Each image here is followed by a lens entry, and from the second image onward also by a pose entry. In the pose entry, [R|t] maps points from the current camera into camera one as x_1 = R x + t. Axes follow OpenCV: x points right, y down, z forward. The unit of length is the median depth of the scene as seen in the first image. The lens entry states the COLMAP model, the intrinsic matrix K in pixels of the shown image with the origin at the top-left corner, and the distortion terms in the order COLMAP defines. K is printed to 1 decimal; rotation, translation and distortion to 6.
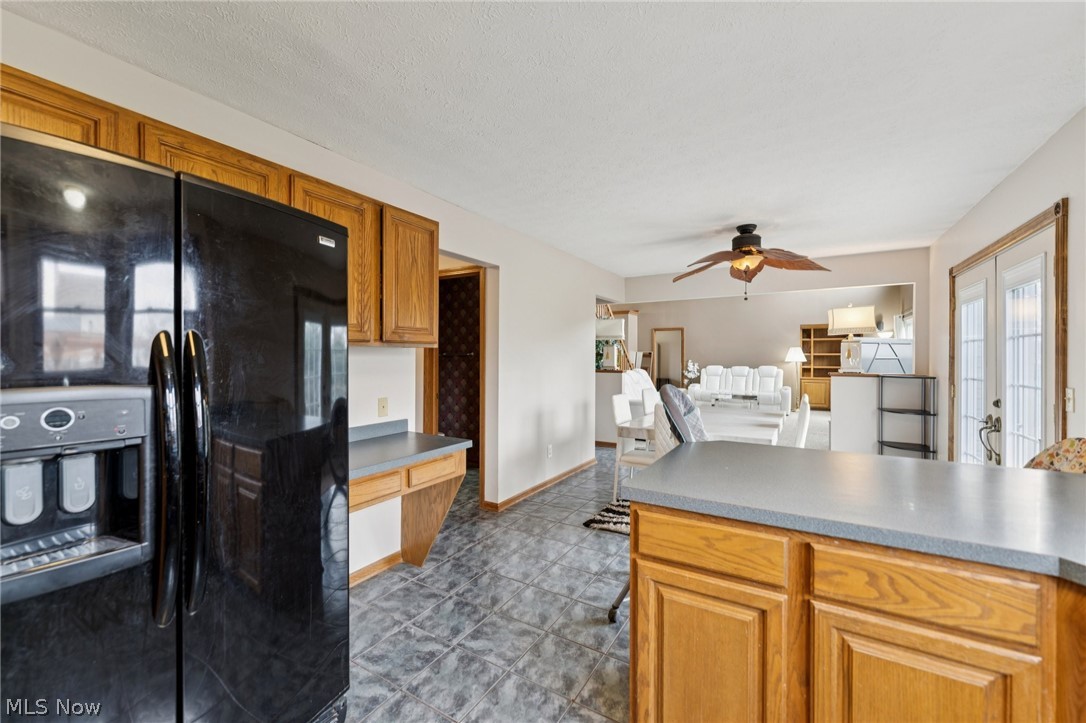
lens RADIAL K [[434.4, 0, 542.3], [0, 434.4, 360.7], [0, 0, 1]] dist [-0.000224, 0.000103]
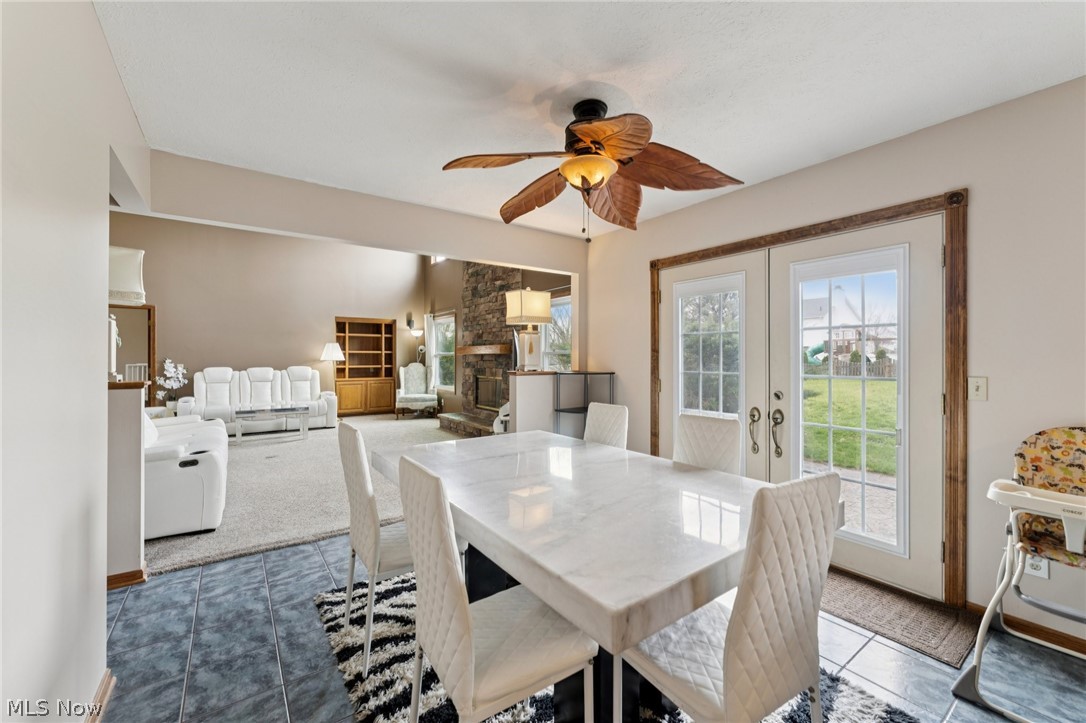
lens RADIAL K [[434.4, 0, 542.3], [0, 434.4, 360.7], [0, 0, 1]] dist [-0.000224, 0.000103]
pose [[0.390789, -0.006605, 0.920457, -0.055537], [0.007655, 0.999963, 0.003925, 0.006320], [-0.920449, 0.005512, 0.390825, 0.772641]]
